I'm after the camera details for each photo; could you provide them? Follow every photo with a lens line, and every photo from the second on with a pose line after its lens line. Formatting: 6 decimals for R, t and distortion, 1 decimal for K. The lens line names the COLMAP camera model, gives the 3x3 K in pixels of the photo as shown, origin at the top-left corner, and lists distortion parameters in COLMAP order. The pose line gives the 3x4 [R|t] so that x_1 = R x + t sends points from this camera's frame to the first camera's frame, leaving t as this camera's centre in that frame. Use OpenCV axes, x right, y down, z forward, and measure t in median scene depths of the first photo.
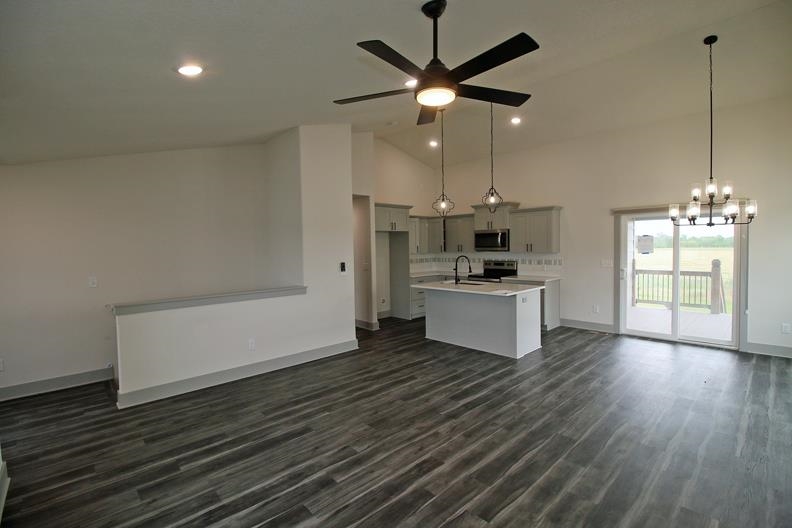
lens RADIAL K [[363.1, 0, 396.8], [0, 363.1, 262.2], [0, 0, 1]] dist [-0.005729, -0.008152]
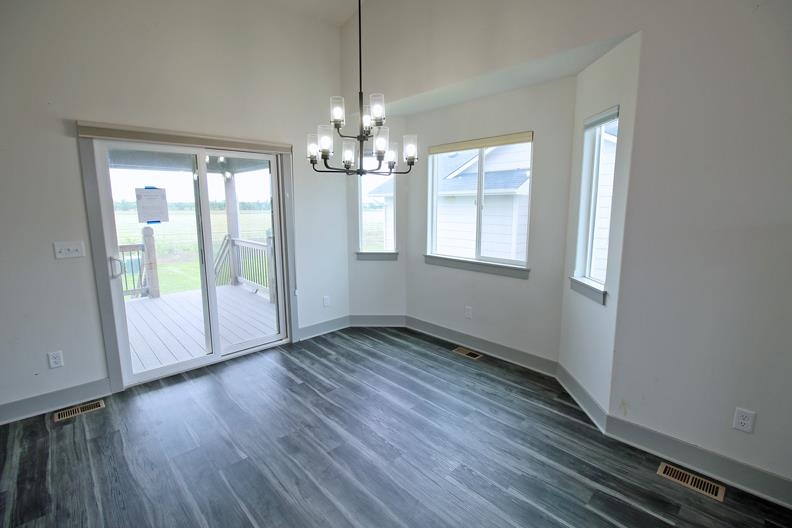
lens RADIAL K [[363.1, 0, 391.3], [0, 363.1, 262.6], [0, 0, 1]] dist [-0.005729, -0.008152]
pose [[0.005511, -0.145048, 0.989409, 0.197587], [0.046054, 0.988411, 0.144646, -0.031434], [-0.998924, 0.044769, 0.012127, 0.761750]]
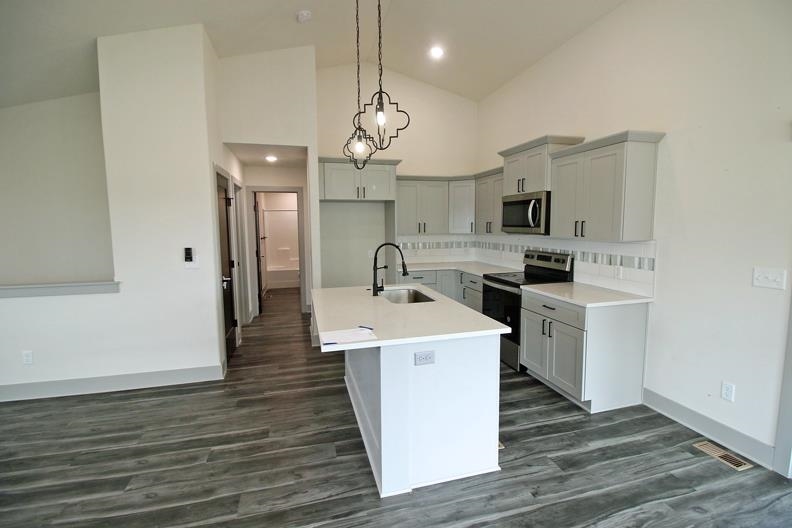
lens RADIAL K [[363.1, 0, 396.8], [0, 363.1, 258.2], [0, 0, 1]] dist [-0.005729, -0.008152]
pose [[0.883572, 0.054877, -0.465068, 0.515649], [-0.027626, 0.997489, 0.065214, -0.035954], [0.467479, -0.044773, 0.882869, 0.638592]]
